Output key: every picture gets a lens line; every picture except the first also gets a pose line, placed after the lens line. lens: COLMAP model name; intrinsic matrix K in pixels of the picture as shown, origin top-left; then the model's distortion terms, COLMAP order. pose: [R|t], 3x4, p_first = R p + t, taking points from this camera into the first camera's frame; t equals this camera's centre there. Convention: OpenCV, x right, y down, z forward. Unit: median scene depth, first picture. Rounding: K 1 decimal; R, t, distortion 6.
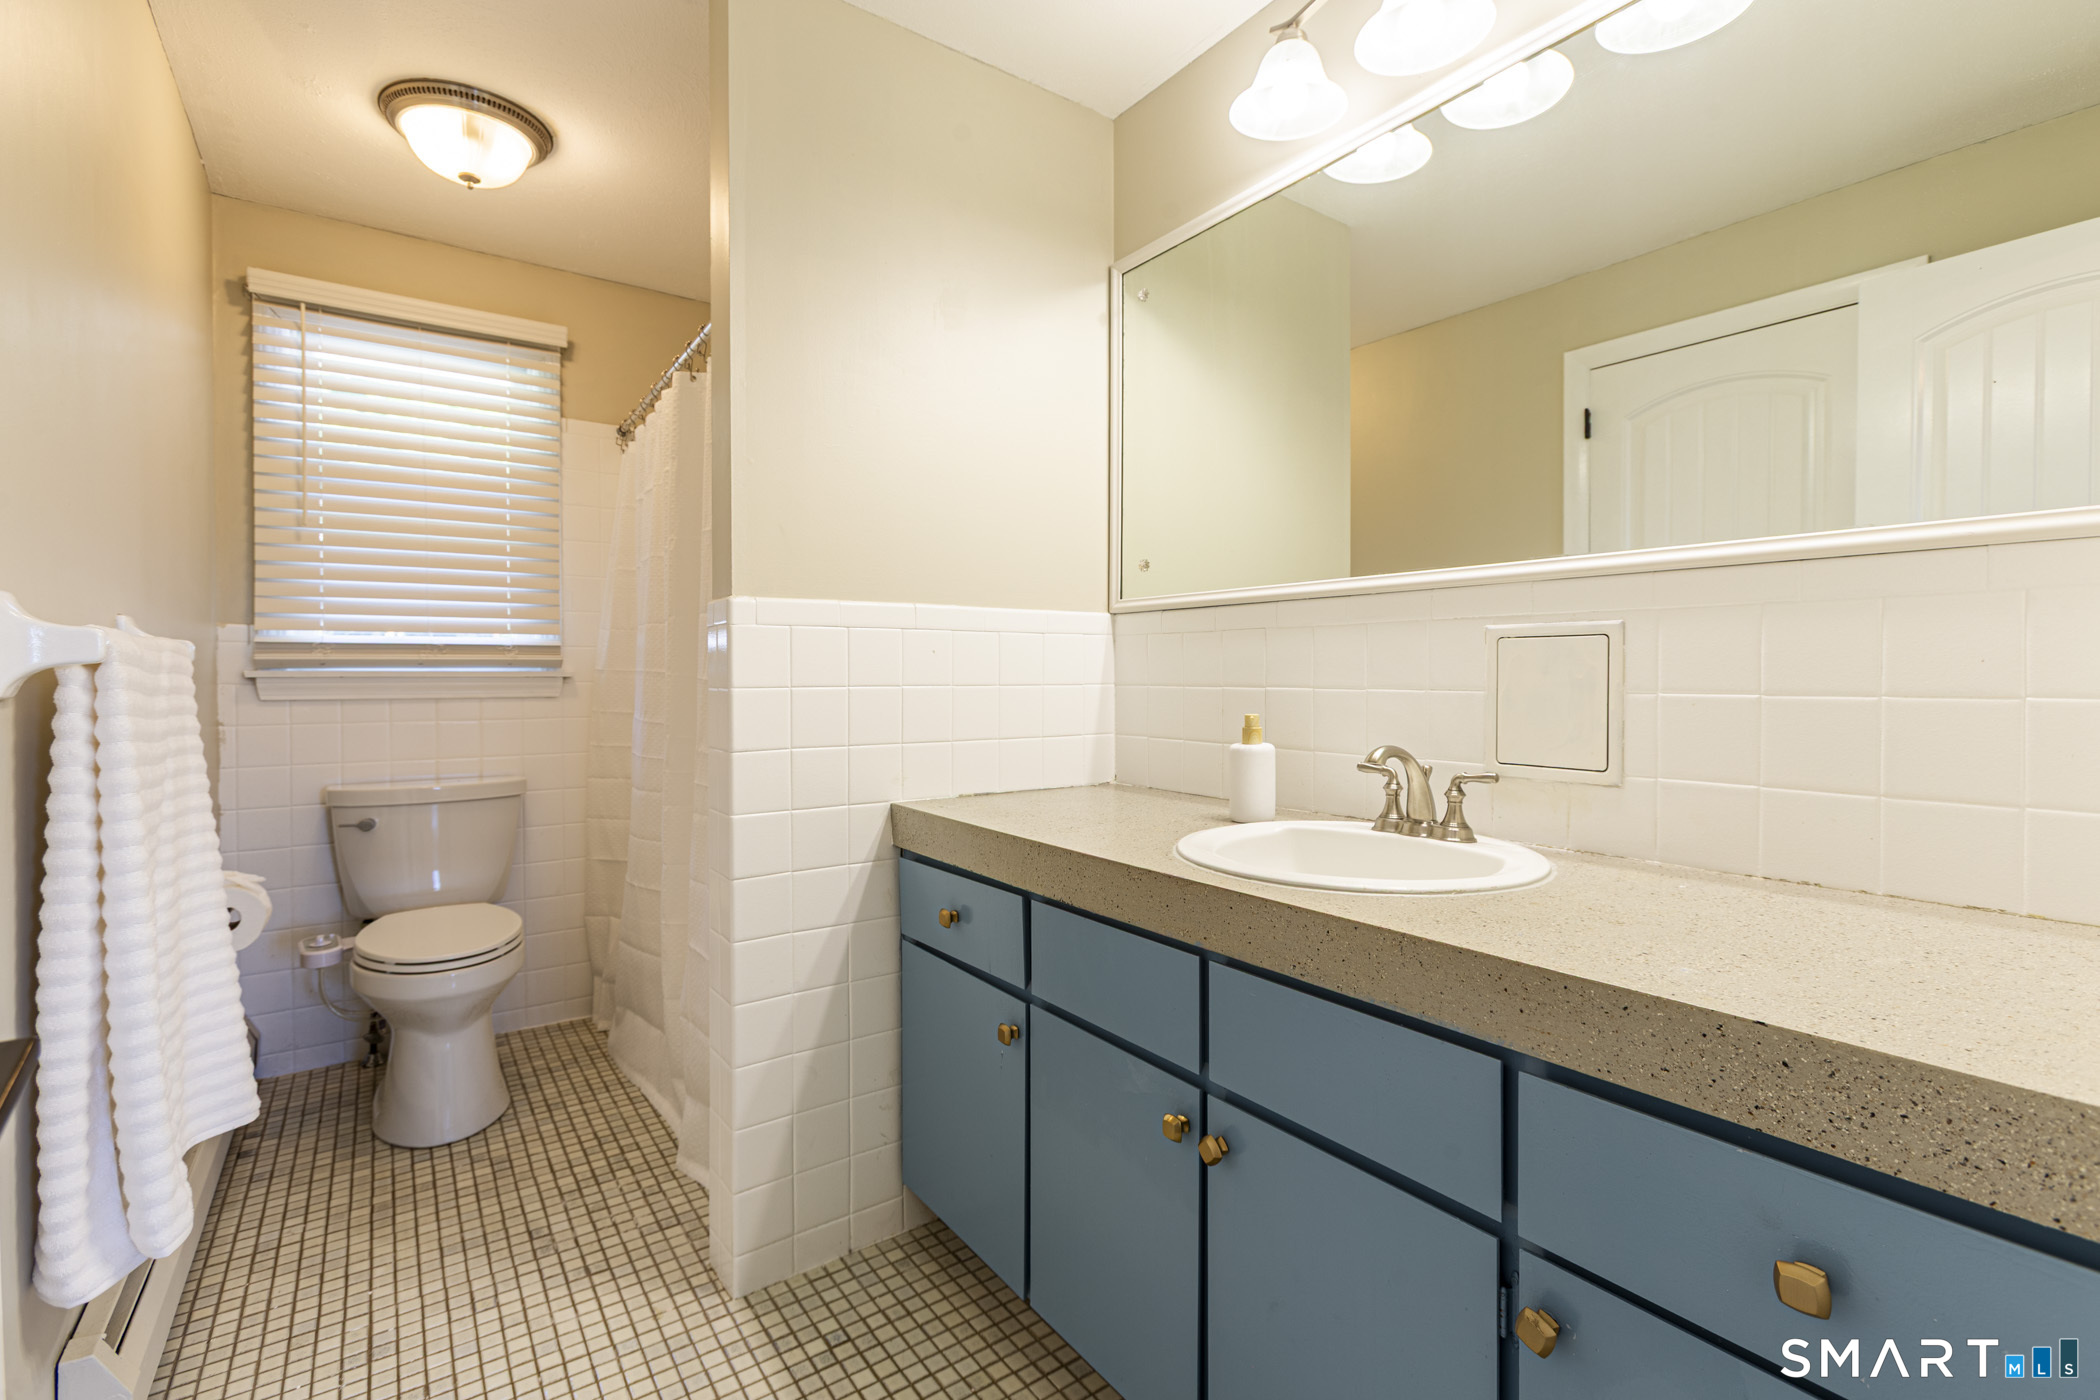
lens RADIAL K [[974.6, 0, 1051.3], [0, 974.6, 663.1], [0, 0, 1]] dist [-0.001603, 0.006646]
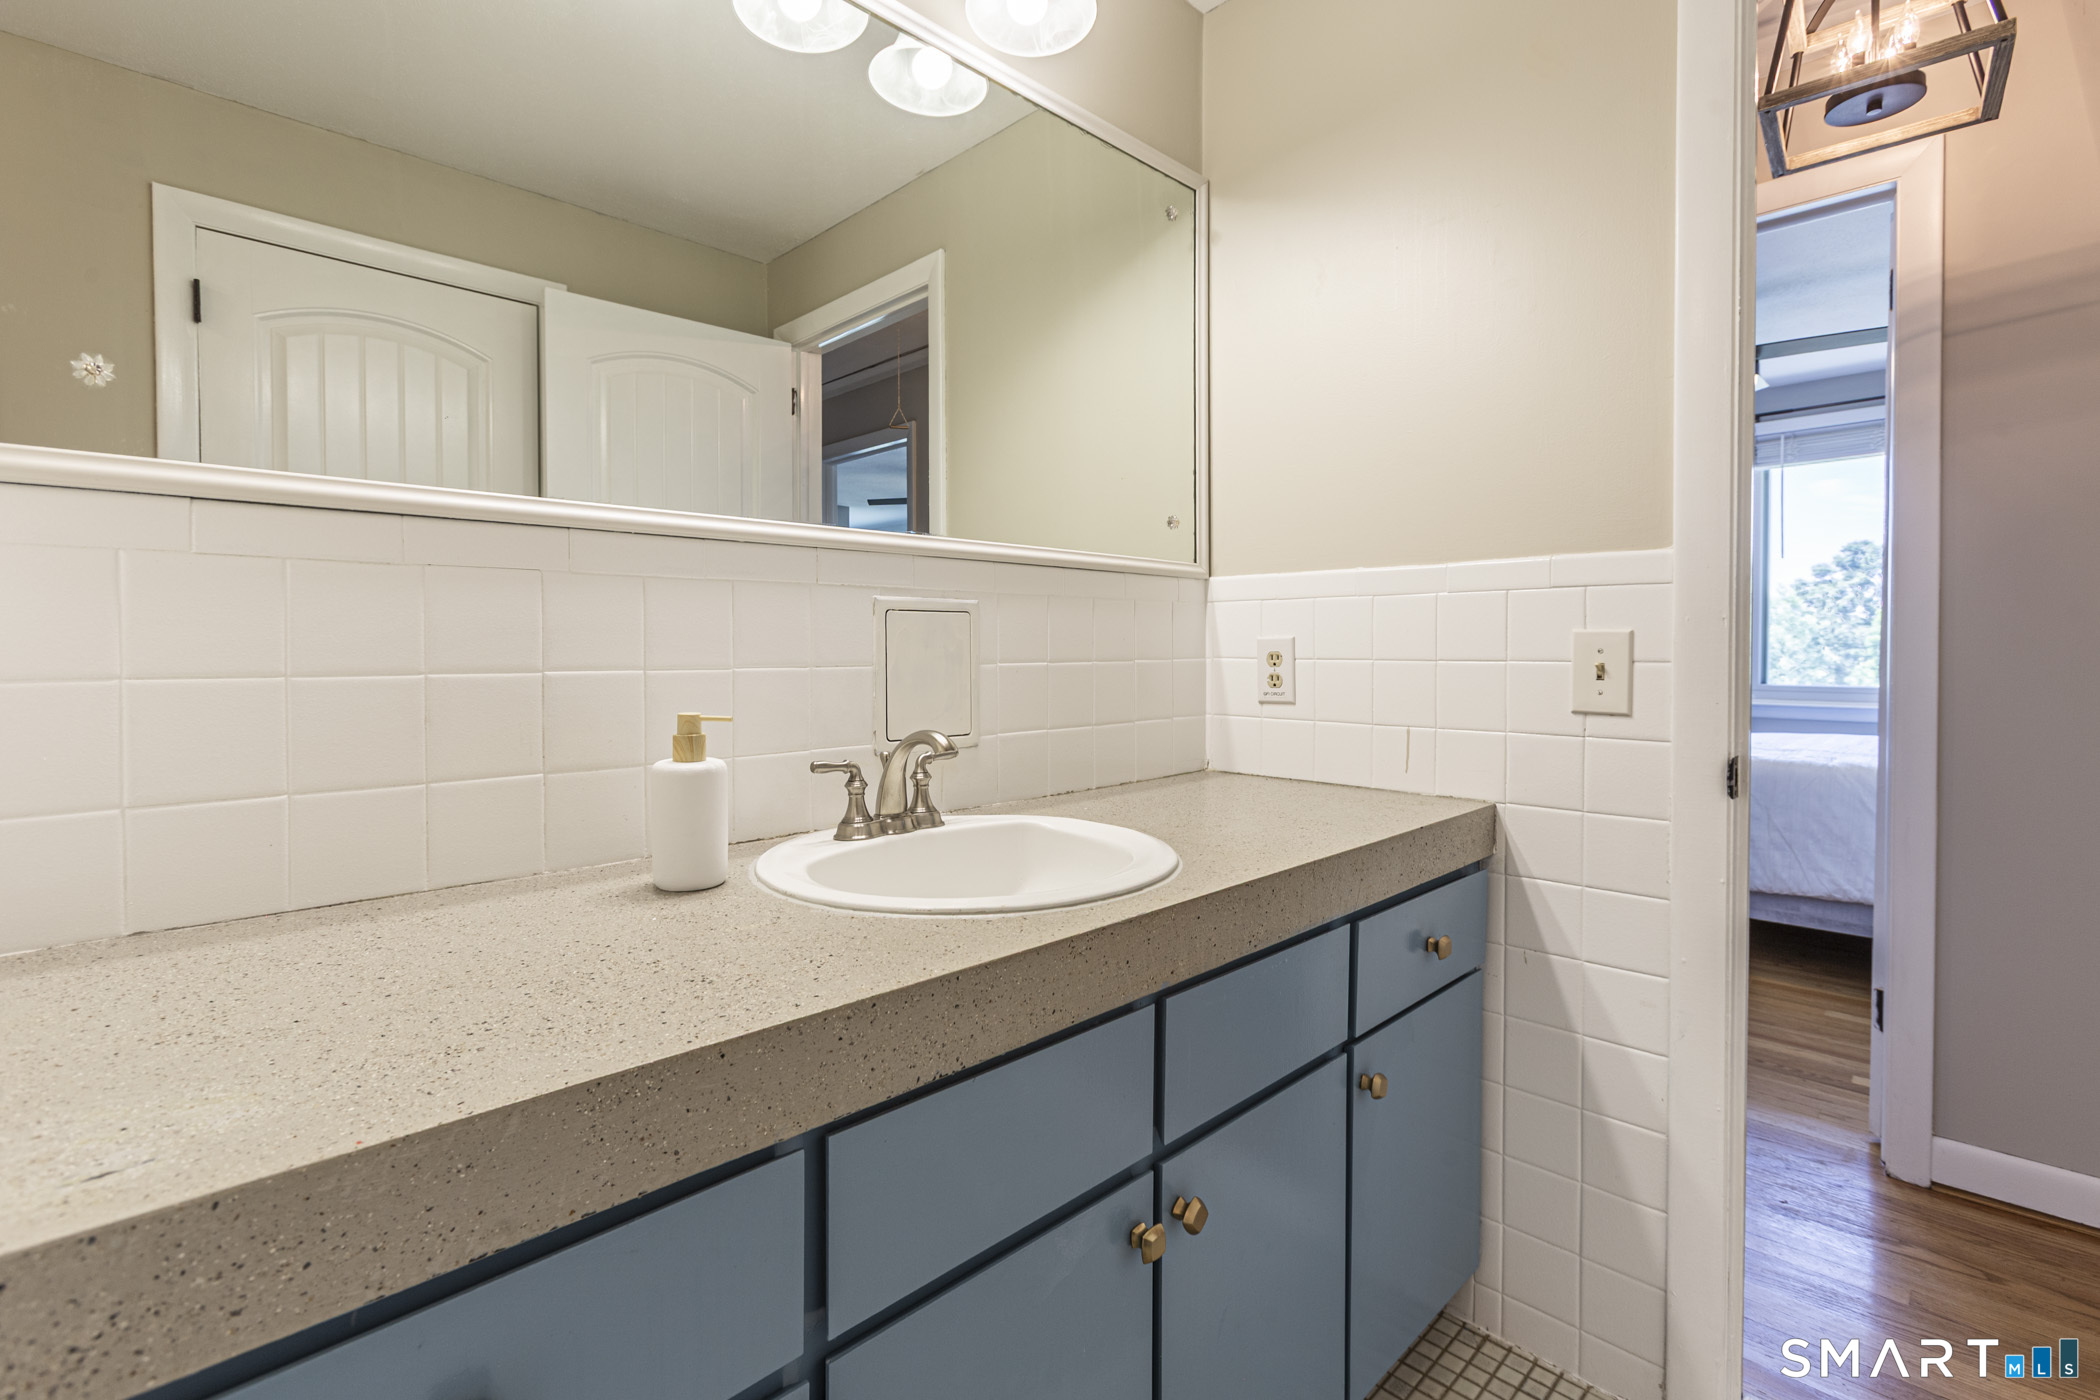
lens RADIAL K [[974.6, 0, 1051.3], [0, 974.6, 663.1], [0, 0, 1]] dist [-0.001603, 0.006646]
pose [[-0.156567, -0.016642, 0.987527, -0.519833], [-0.000112, 0.999858, 0.016832, 0.010152], [-0.987667, 0.002525, -0.156547, 1.025989]]
